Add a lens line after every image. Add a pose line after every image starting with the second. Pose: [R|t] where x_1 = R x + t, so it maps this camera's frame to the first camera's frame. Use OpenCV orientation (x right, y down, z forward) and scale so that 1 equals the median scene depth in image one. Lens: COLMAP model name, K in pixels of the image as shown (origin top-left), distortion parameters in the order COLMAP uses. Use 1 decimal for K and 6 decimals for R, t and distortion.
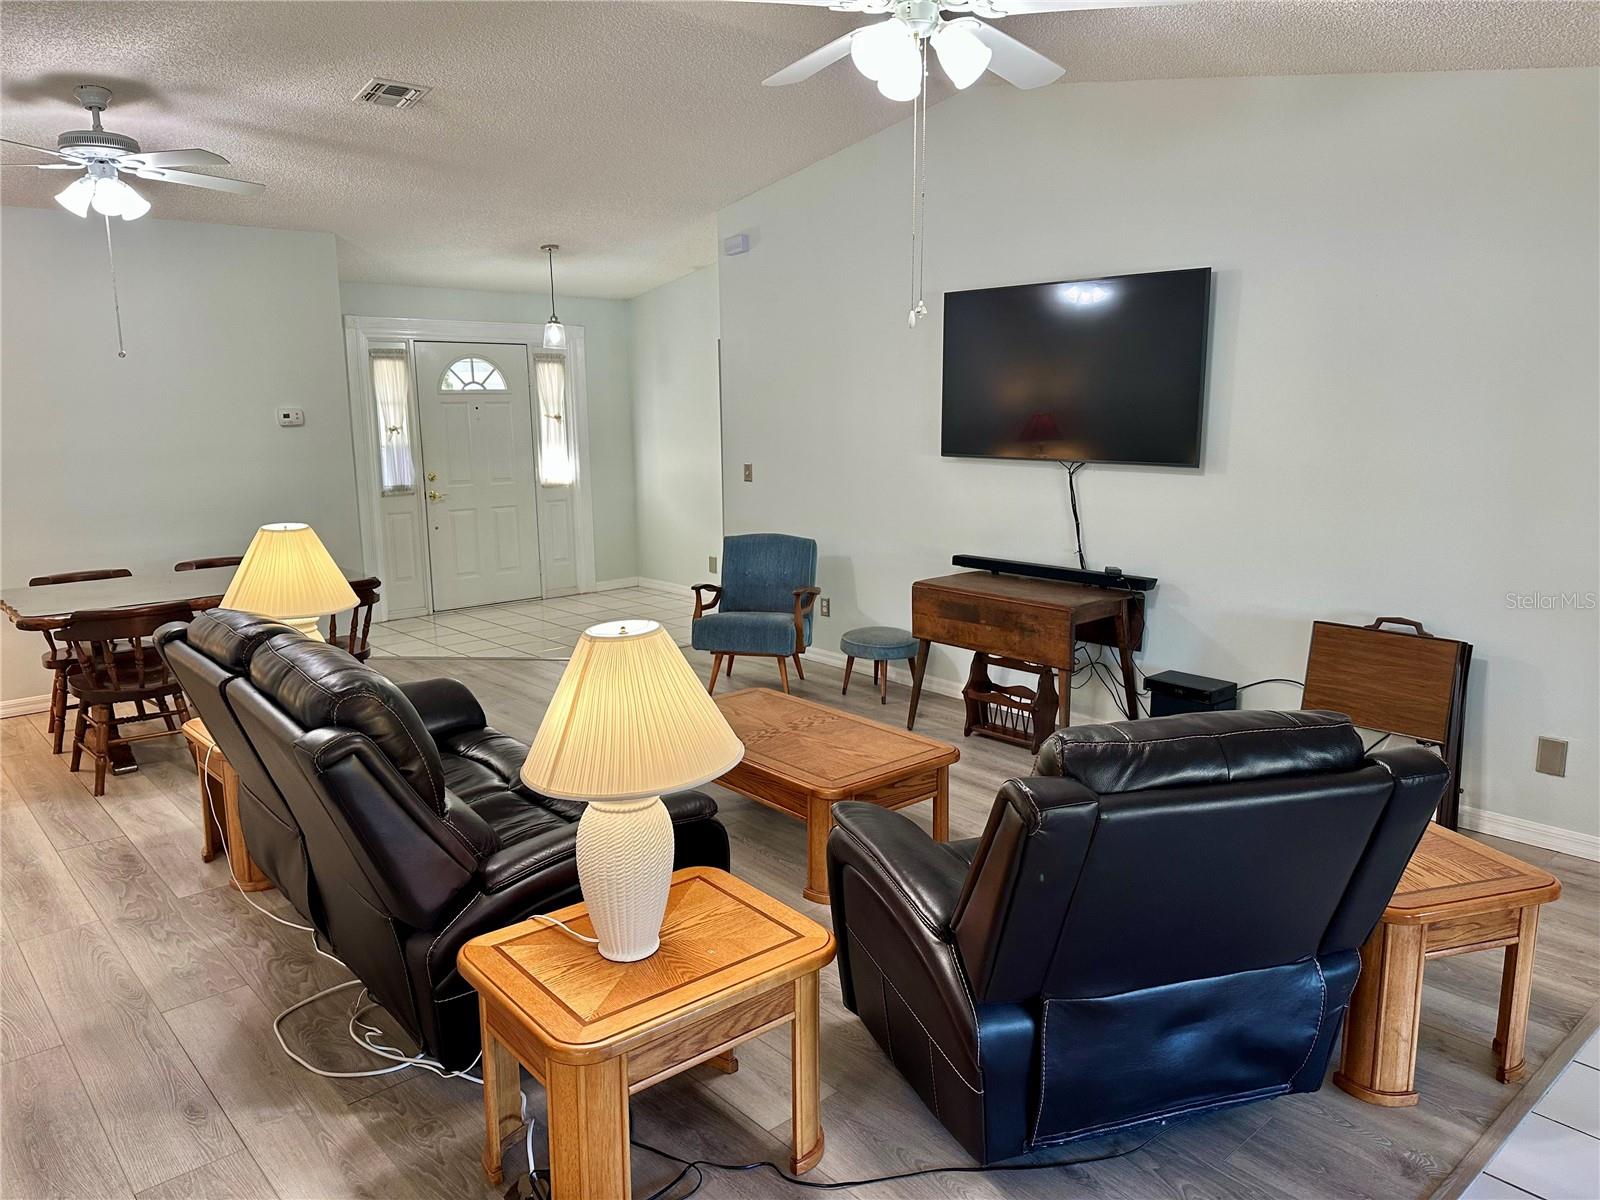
lens RADIAL K [[1116.5, 0, 809.9], [0, 1116.5, 593.8], [0, 0, 1]] dist [0.050806, -0.066366]
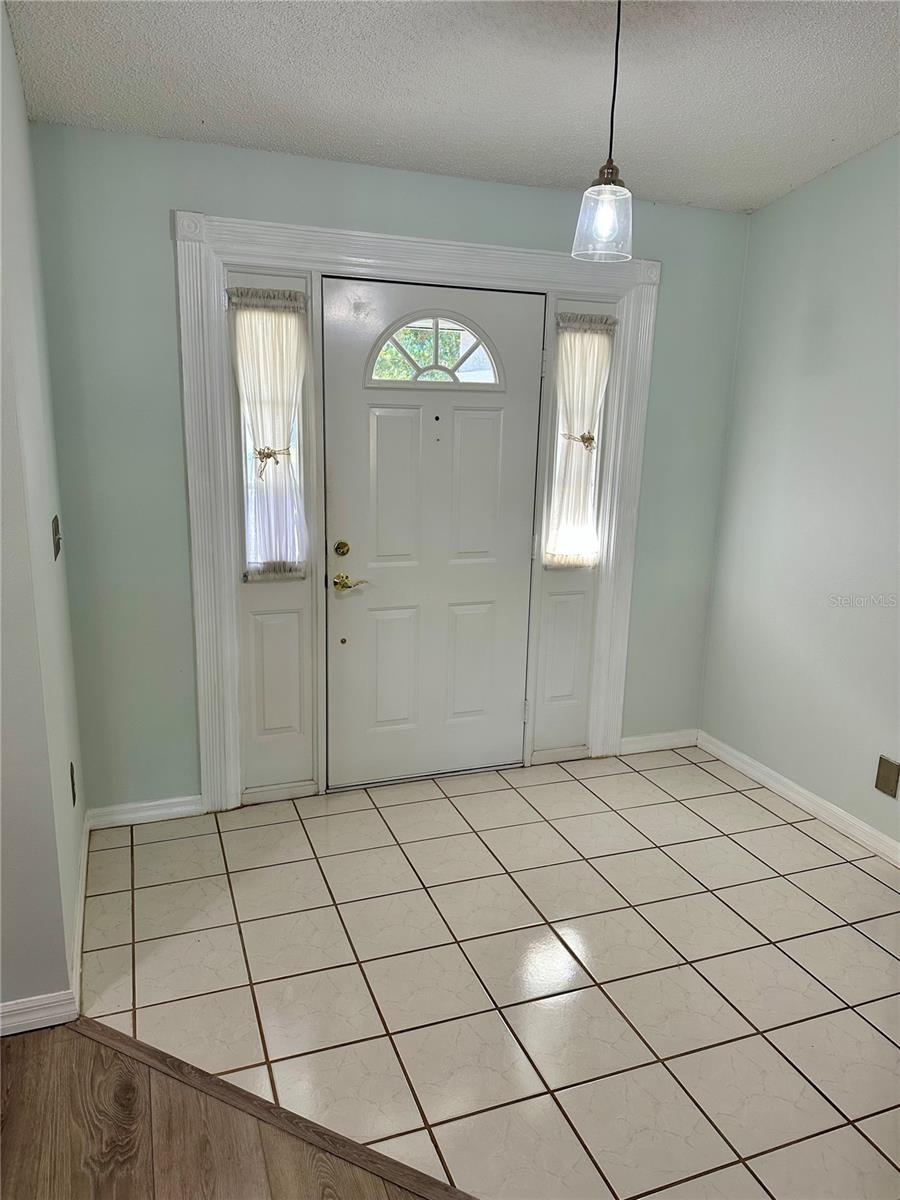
lens RADIAL K [[837.3, 0, 430.7], [0, 837.3, 644.3], [0, 0, 1]] dist [0.050806, -0.066366]
pose [[0.920583, 0.131066, -0.367897, -0.142216], [-0.097153, 0.989247, 0.109323, -0.103825], [0.378269, -0.064899, 0.923418, 0.632212]]
